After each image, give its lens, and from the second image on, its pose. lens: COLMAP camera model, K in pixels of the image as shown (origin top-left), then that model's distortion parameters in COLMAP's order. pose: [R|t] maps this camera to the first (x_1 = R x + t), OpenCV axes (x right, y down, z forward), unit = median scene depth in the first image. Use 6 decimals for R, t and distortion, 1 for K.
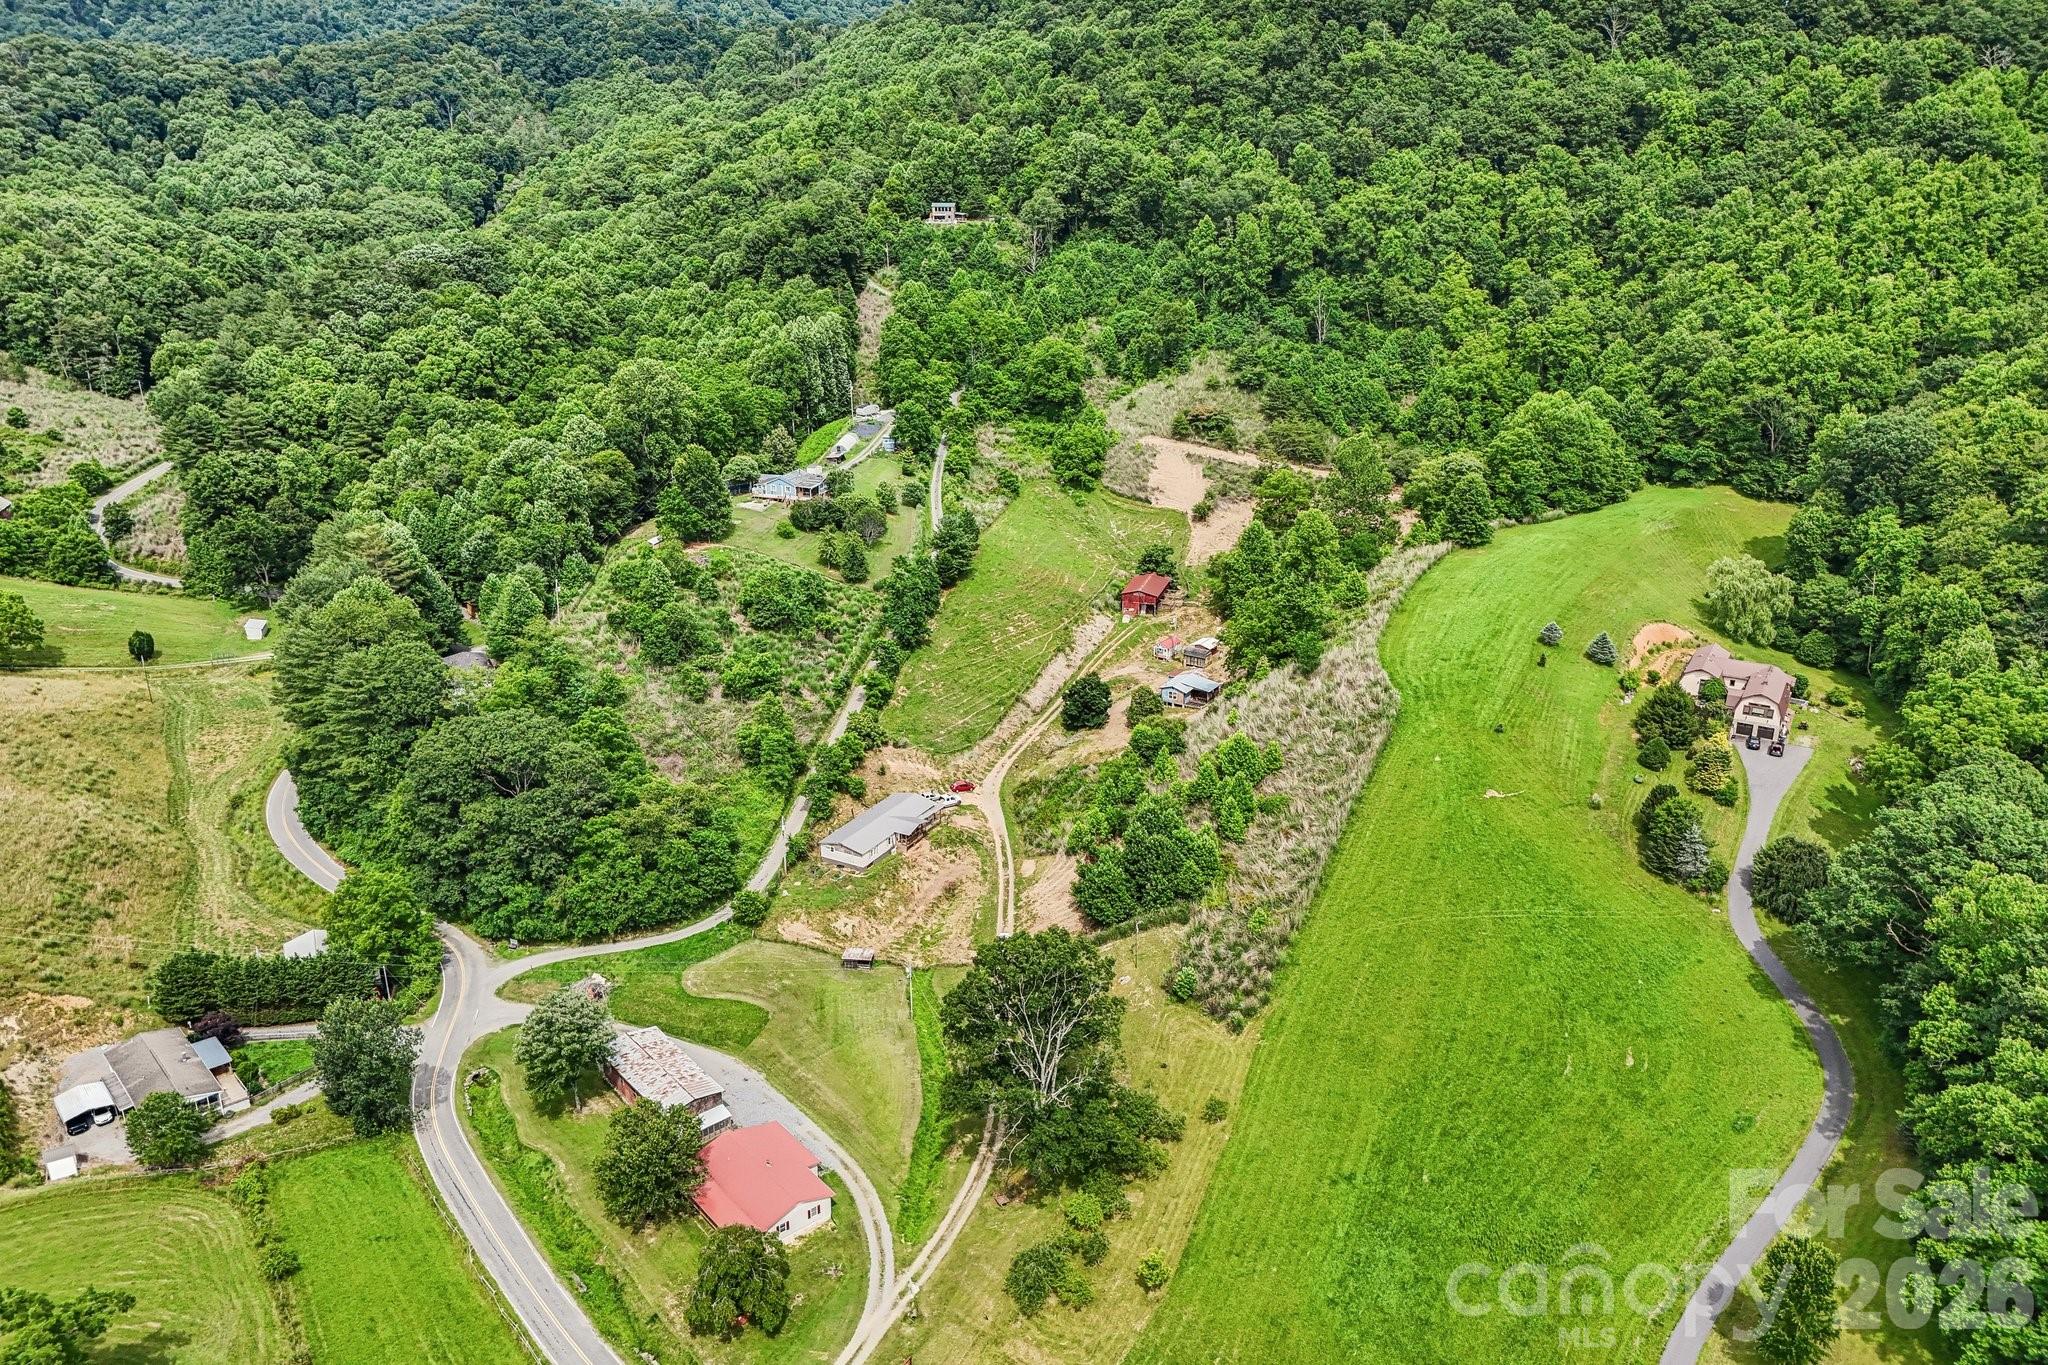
lens RADIAL K [[1447.1, 0, 1090.9], [0, 1447.1, 682.1], [0, 0, 1]] dist [0.049202, -0.034561]
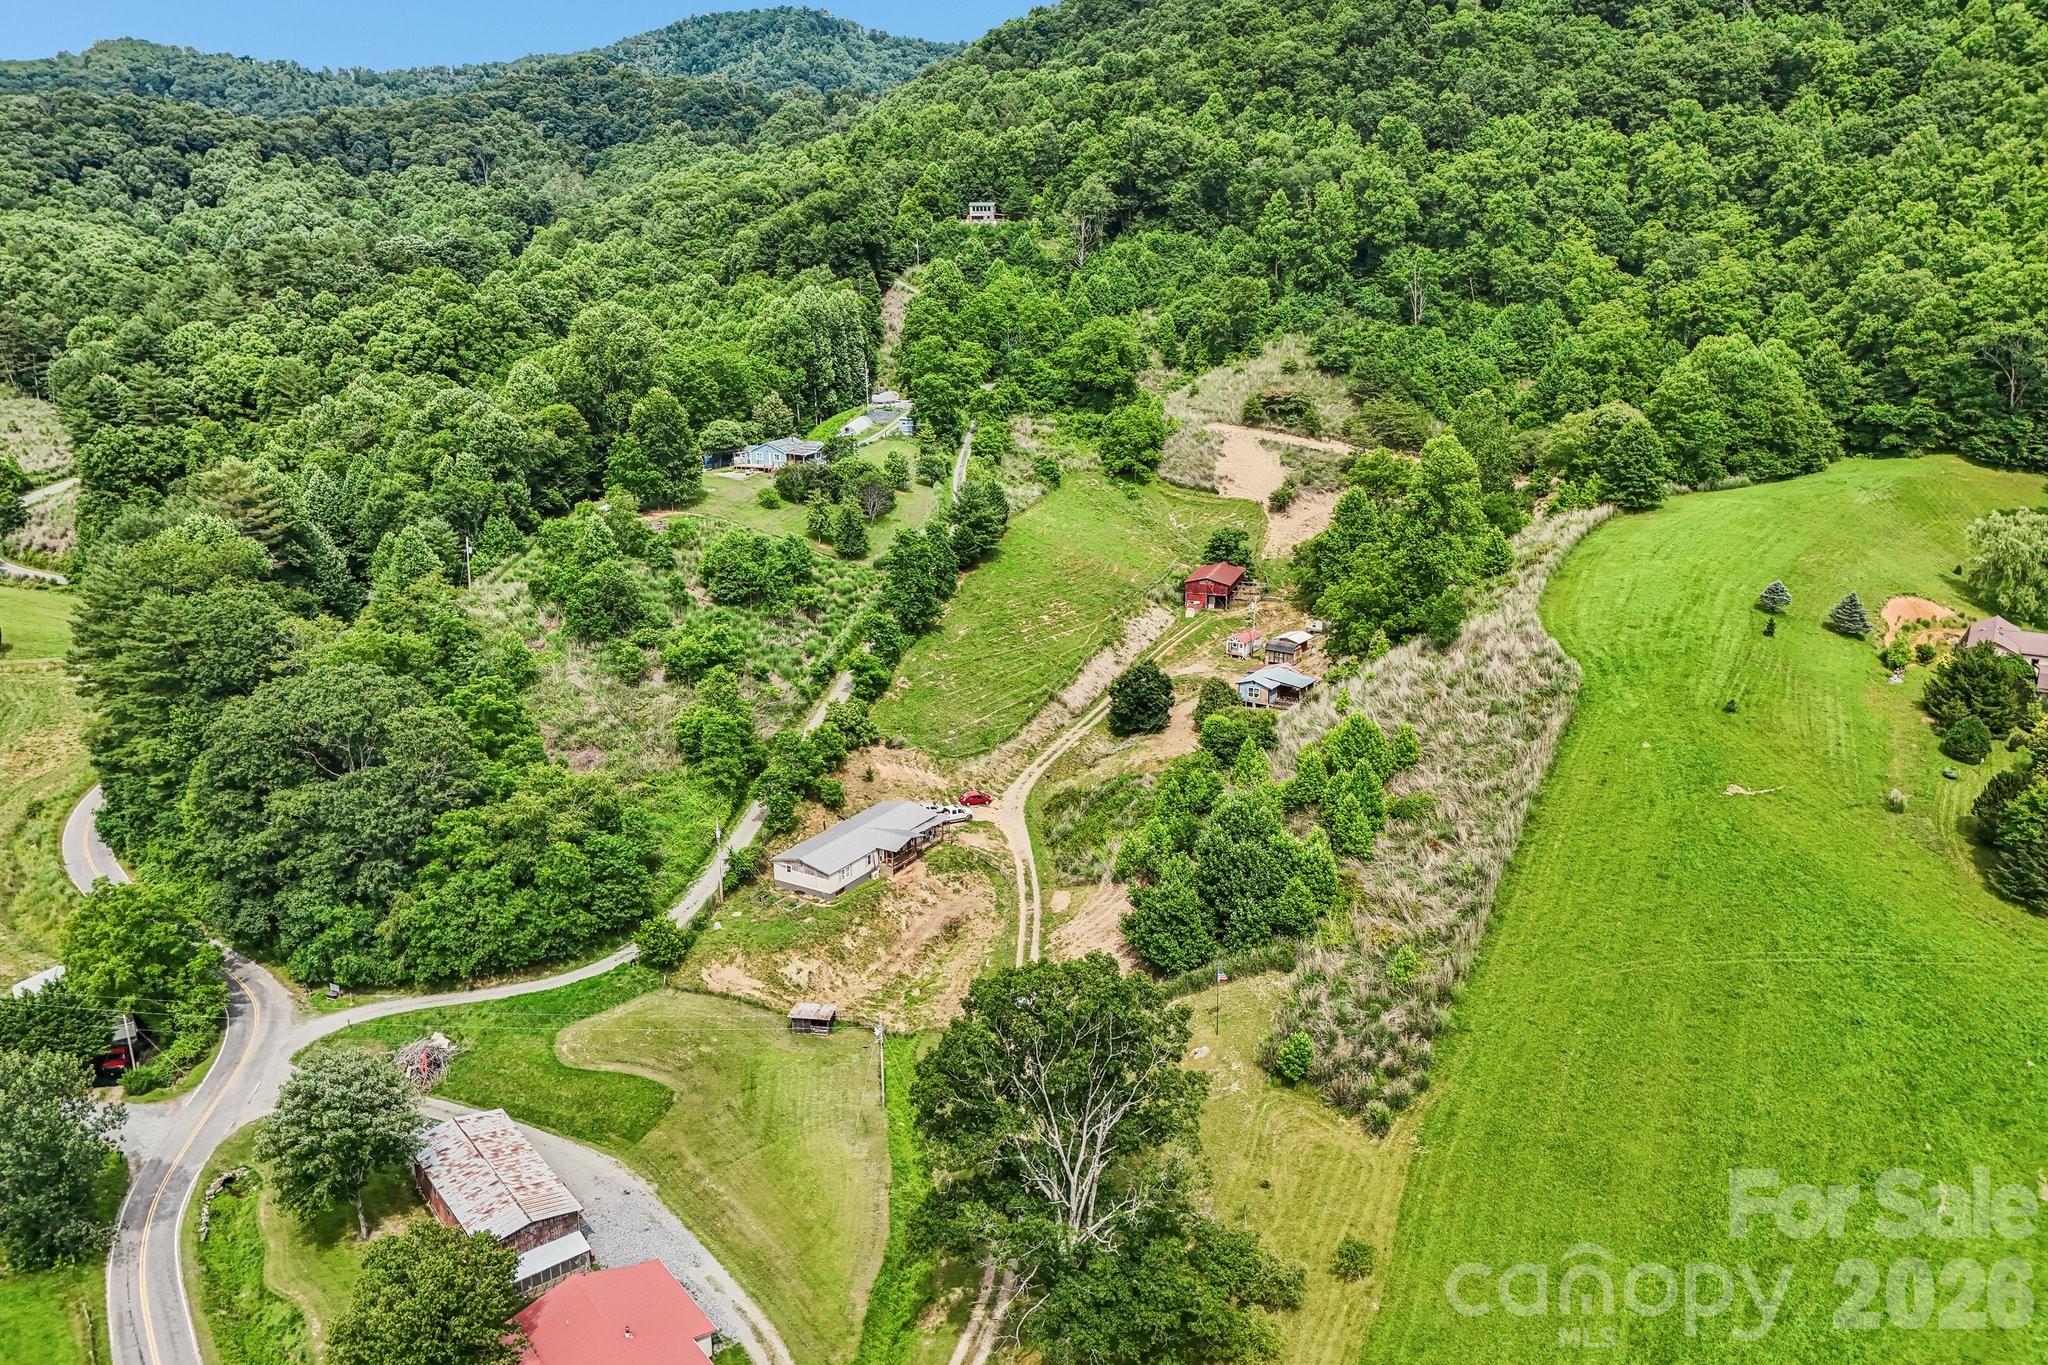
lens RADIAL K [[1492.0, 0, 1079.9], [0, 1492.0, 682.2], [0, 0, 1]] dist [0.031729, -0.014021]
pose [[0.999179, 0.006454, -0.039996, -0.003244], [-0.009040, 0.997857, -0.064807, 0.046333], [0.039492, 0.065116, 0.997096, 0.173038]]
